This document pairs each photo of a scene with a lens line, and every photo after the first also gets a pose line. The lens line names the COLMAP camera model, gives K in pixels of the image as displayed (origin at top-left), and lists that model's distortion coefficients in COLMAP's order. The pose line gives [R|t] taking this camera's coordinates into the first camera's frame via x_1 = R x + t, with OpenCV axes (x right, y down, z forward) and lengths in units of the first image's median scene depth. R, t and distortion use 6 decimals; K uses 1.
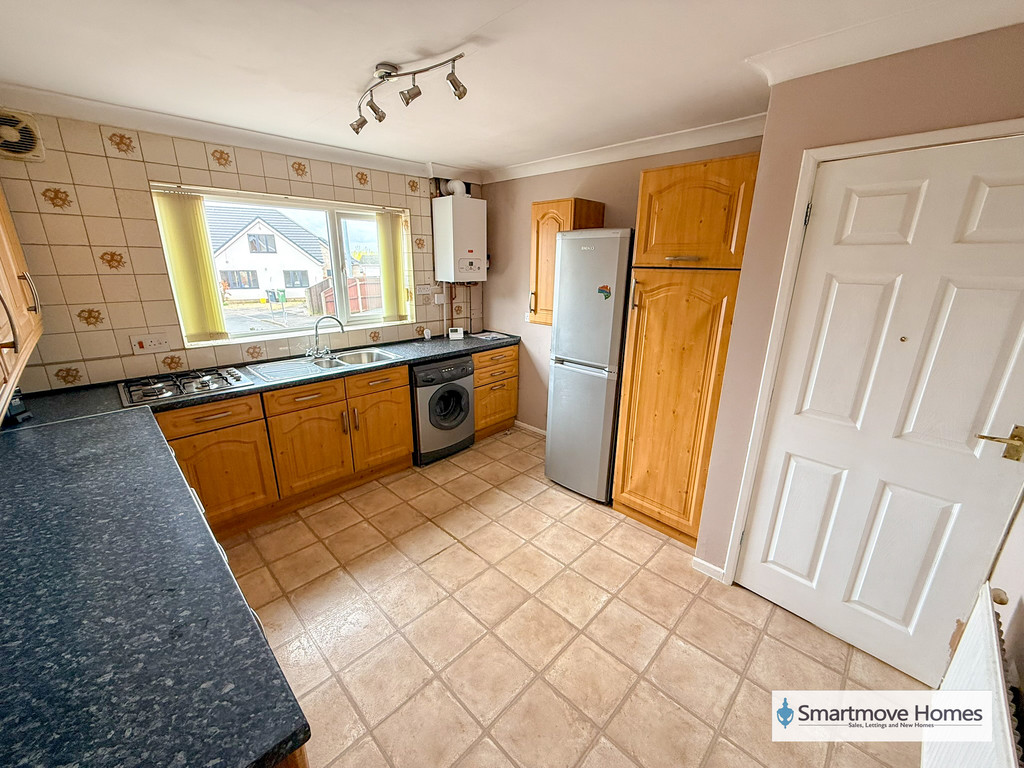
lens RADIAL K [[410.1, 0, 509.9], [0, 410.1, 383.8], [0, 0, 1]] dist [-0.001234, -0.000092]
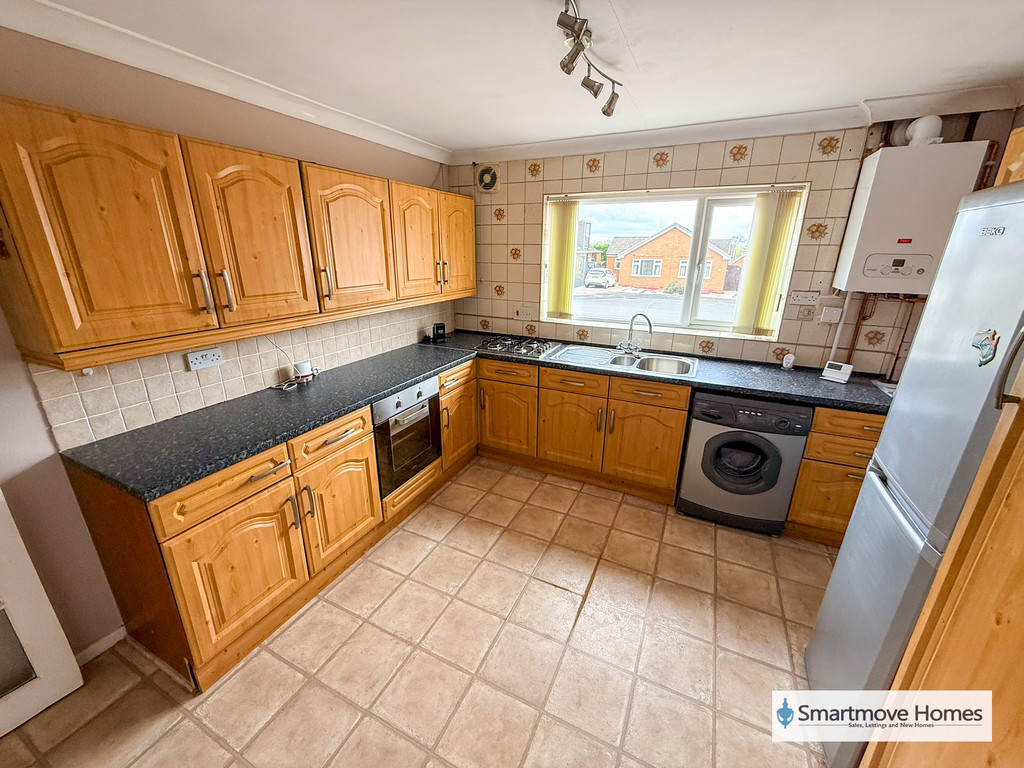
lens RADIAL K [[410.1, 0, 509.9], [0, 410.1, 383.8], [0, 0, 1]] dist [-0.001234, -0.000092]
pose [[0.313374, 0.292730, -0.903386, 0.383479], [-0.276675, 0.938177, 0.208028, -0.127999], [0.908432, 0.184754, 0.374991, 0.401513]]
